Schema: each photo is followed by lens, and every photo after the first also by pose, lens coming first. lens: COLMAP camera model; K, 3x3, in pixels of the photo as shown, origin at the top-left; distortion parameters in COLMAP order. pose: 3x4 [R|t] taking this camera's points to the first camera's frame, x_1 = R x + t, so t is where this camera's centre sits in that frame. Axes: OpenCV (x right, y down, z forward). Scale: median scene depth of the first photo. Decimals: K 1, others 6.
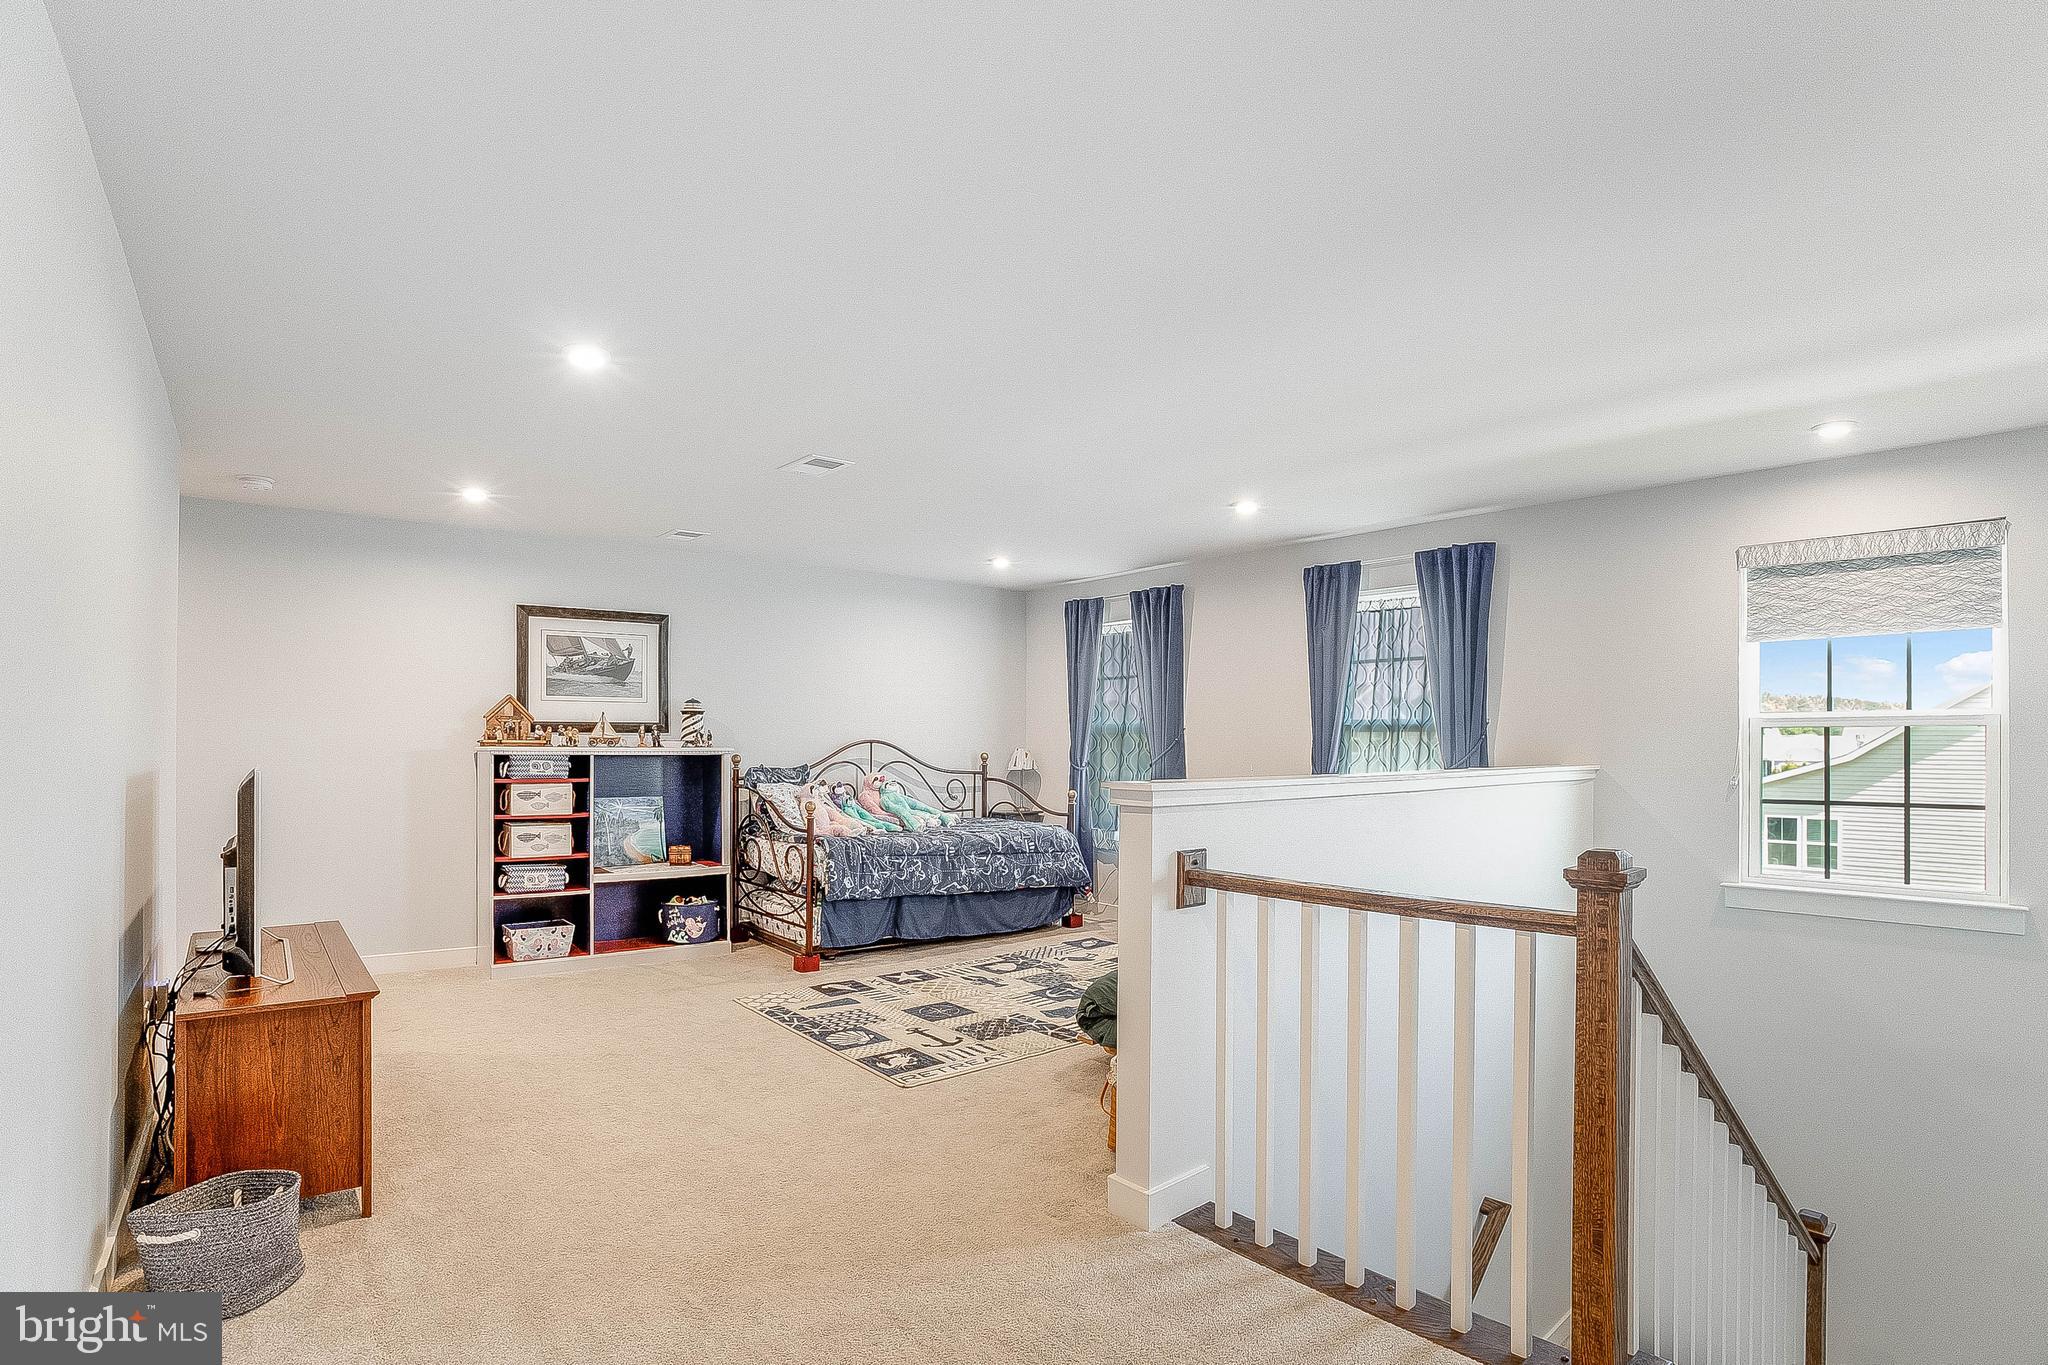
lens RADIAL K [[976.2, 0, 1031.2], [0, 976.2, 726.7], [0, 0, 1]] dist [-0.107986, 0.000412]
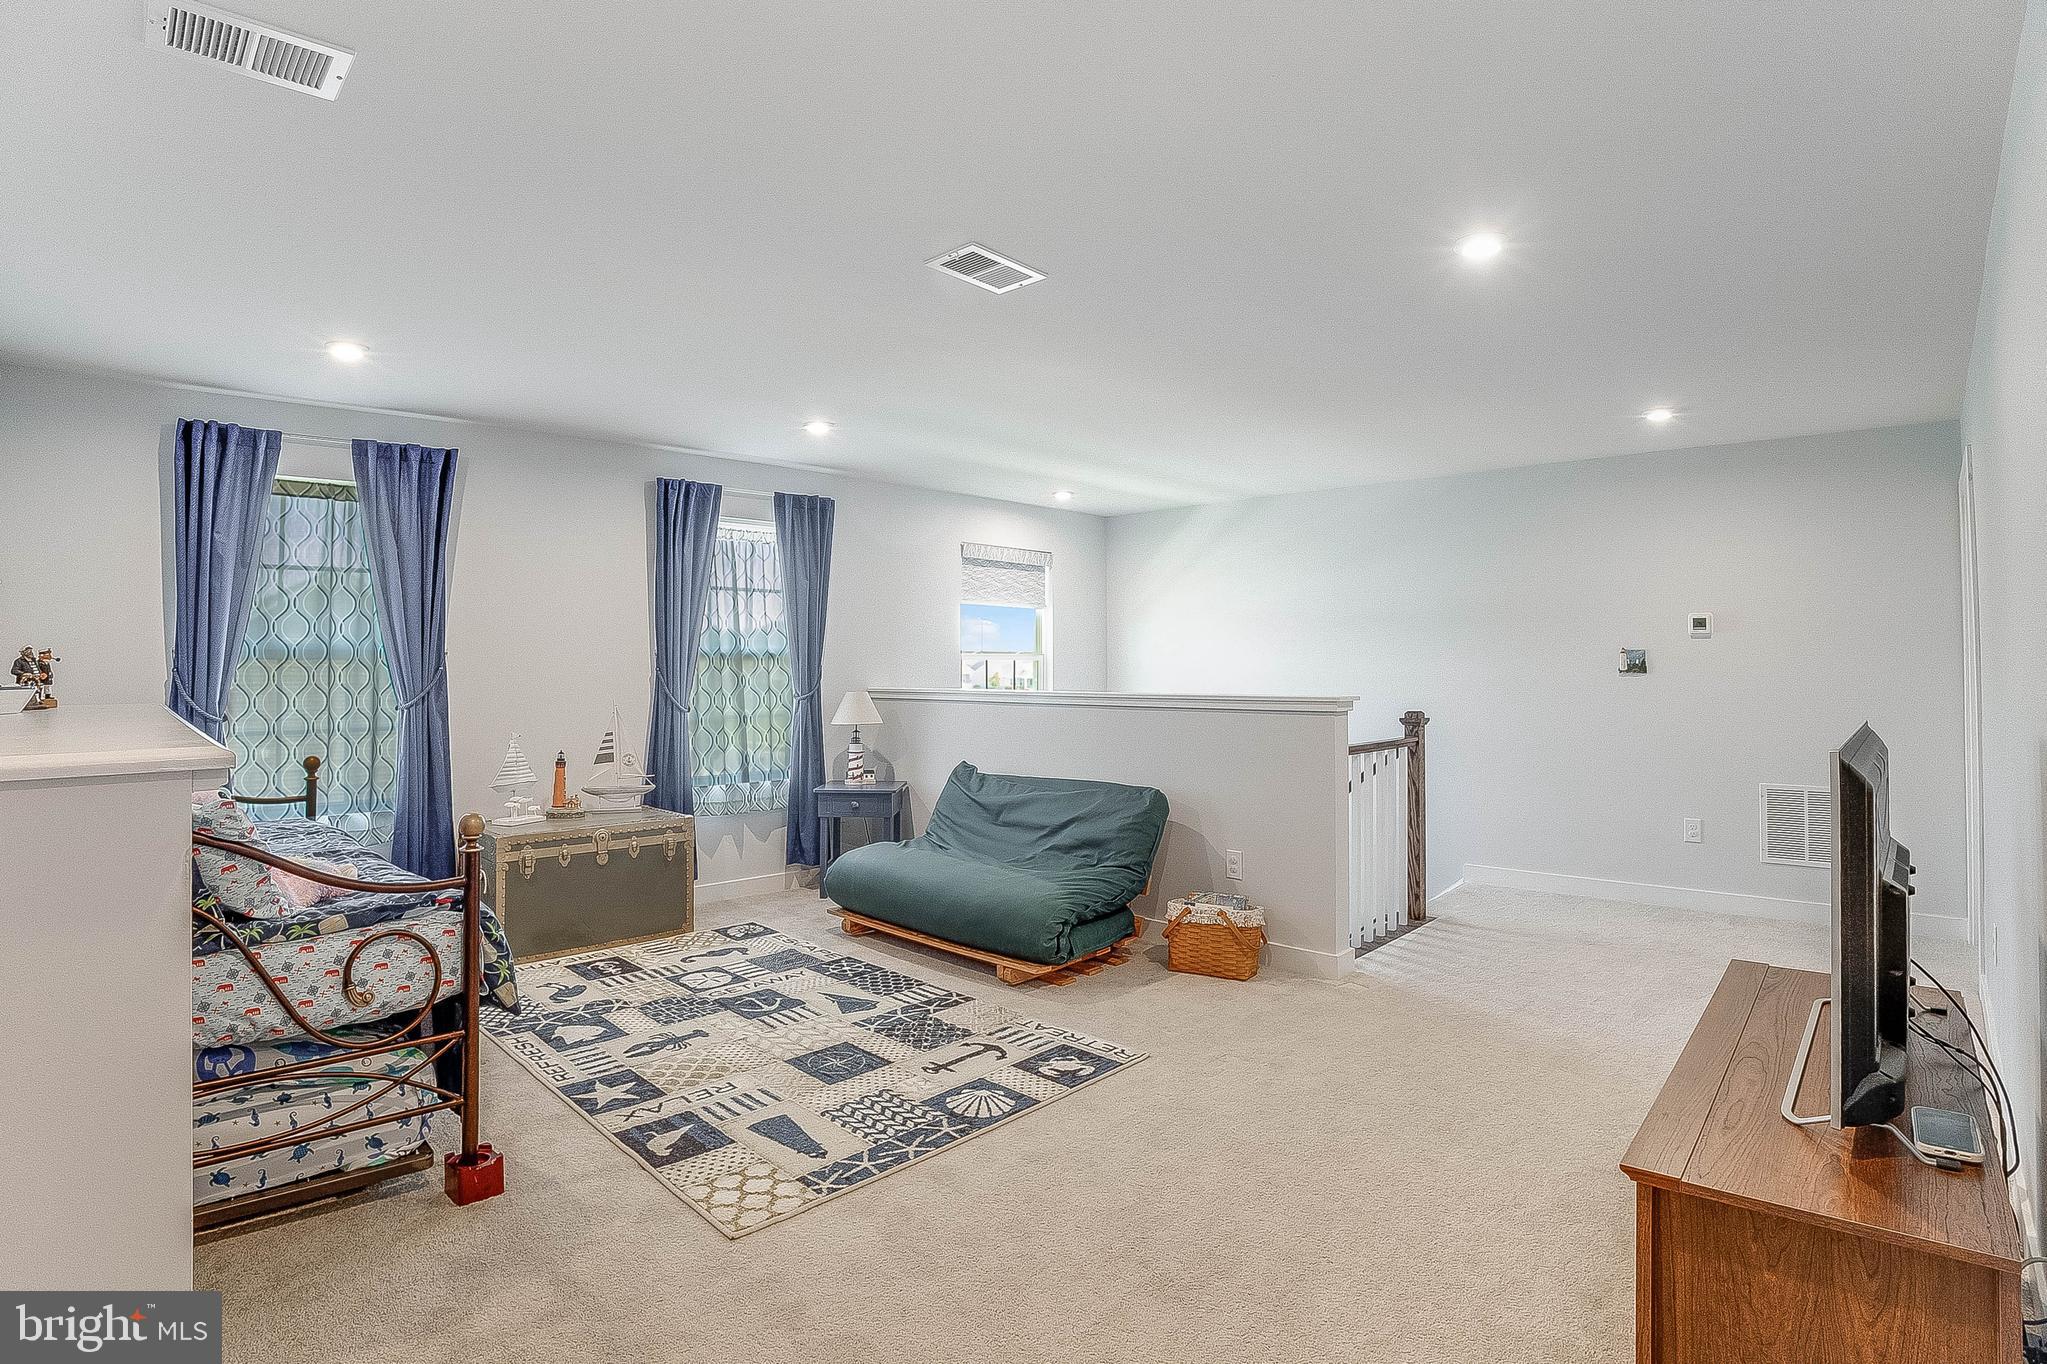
lens RADIAL K [[967.7, 0, 1030.1], [0, 967.7, 664.3], [0, 0, 1]] dist [-0.118544, 0.000000]
pose [[-0.084594, -0.000922, 0.996415, -0.681529], [-0.014200, 0.999899, -0.000281, 0.005792], [-0.996314, -0.014172, -0.084598, 0.804704]]
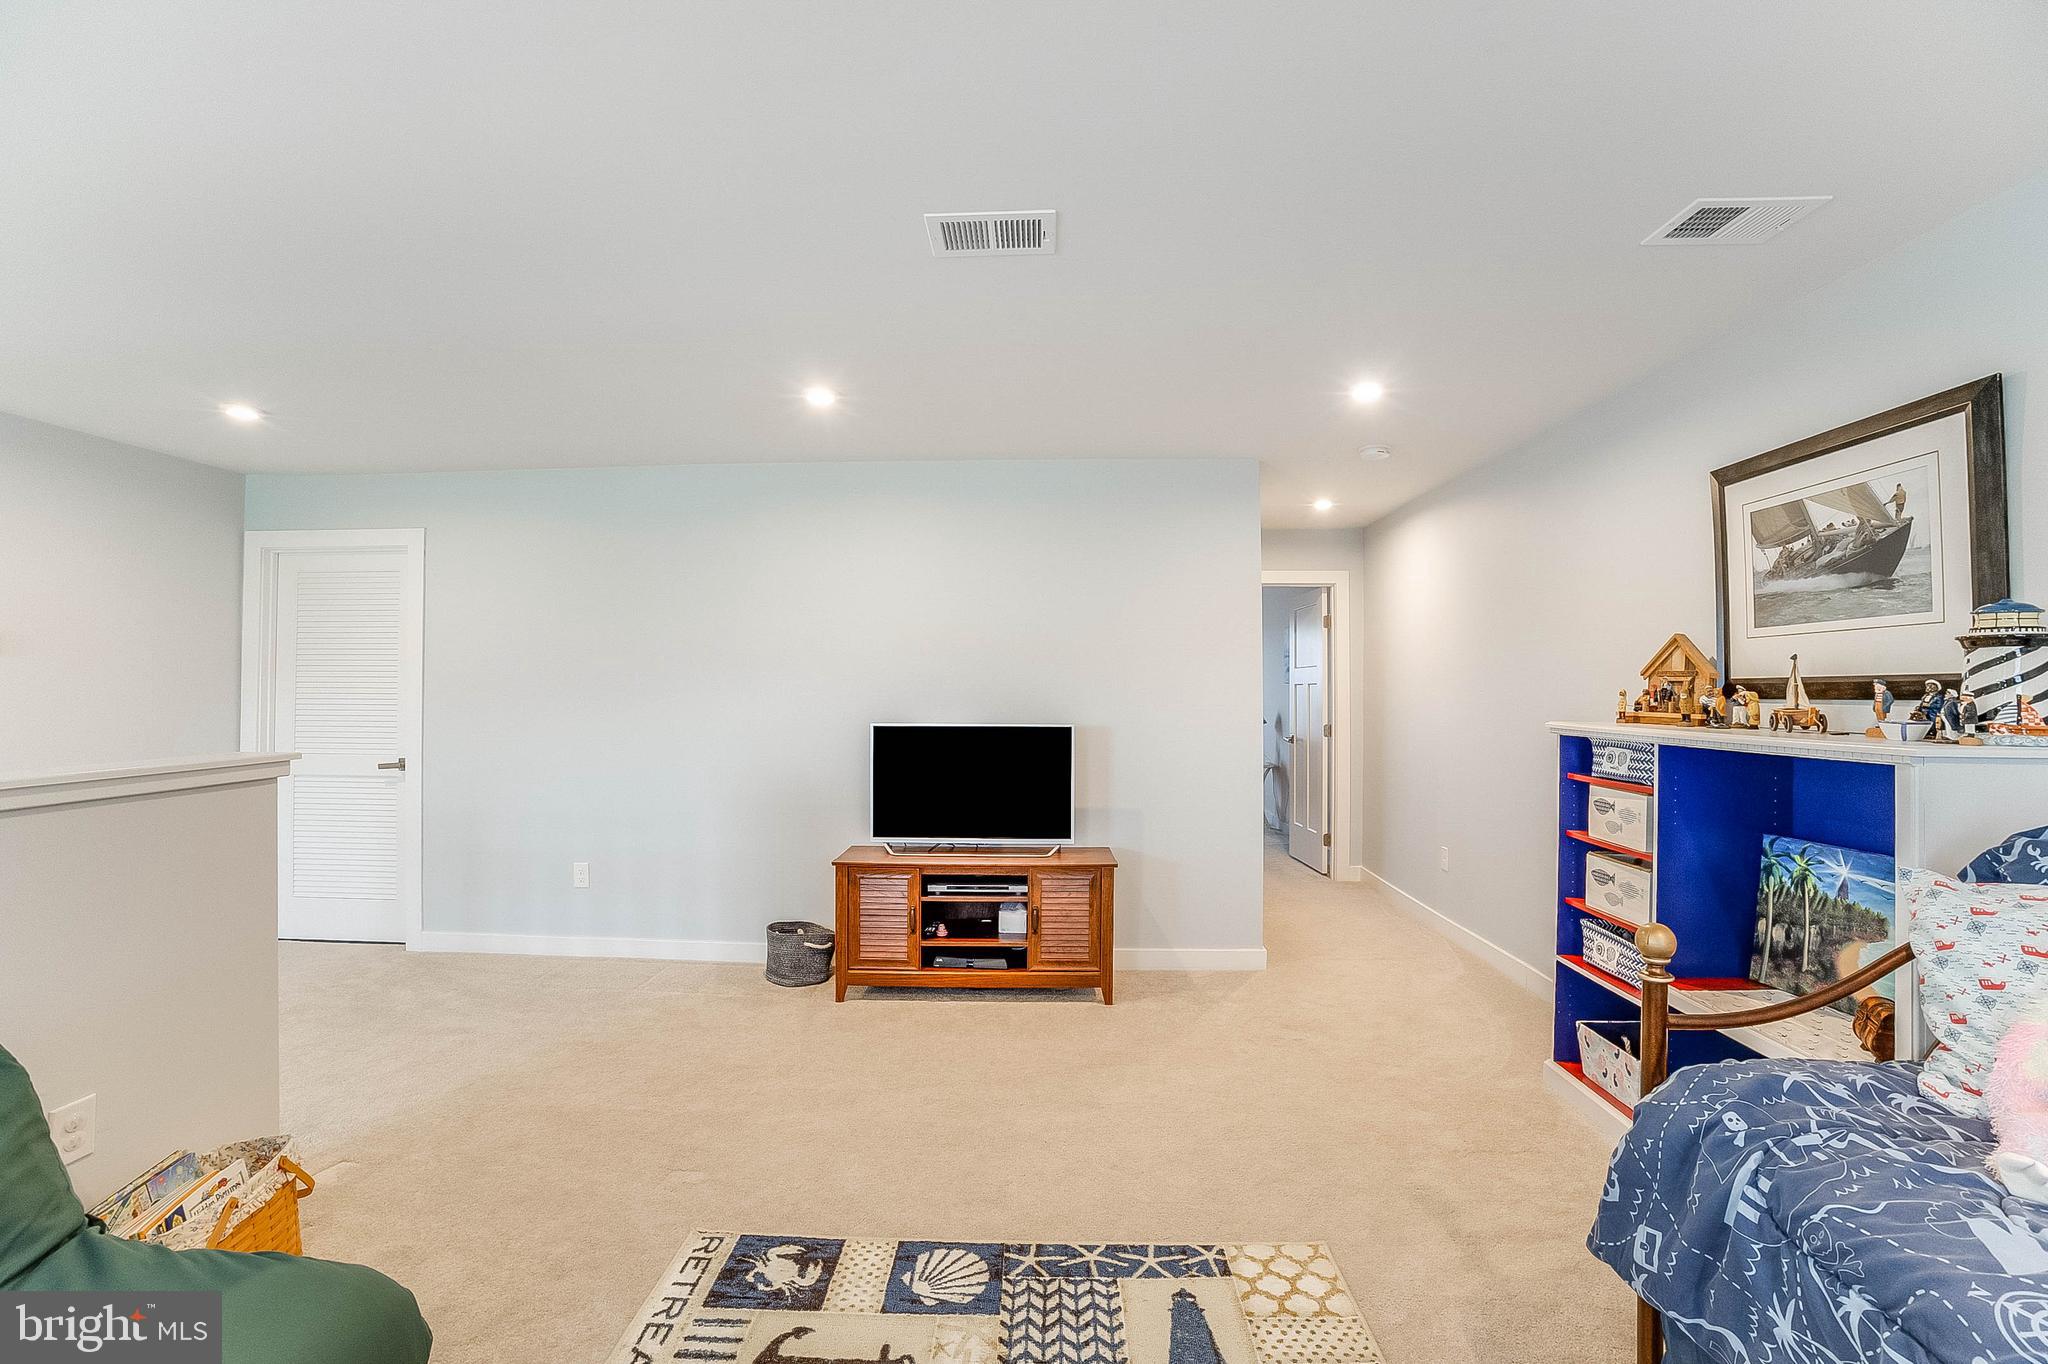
lens RADIAL K [[925.8, 0, 1033.2], [0, 925.8, 683.9], [0, 0, 1]] dist [-0.063972, 0.000060]
pose [[-0.670661, -0.012778, -0.741654, 0.118345], [0.003218, 0.999792, -0.020135, 0.006352], [0.741757, -0.015890, -0.670480, 1.076134]]
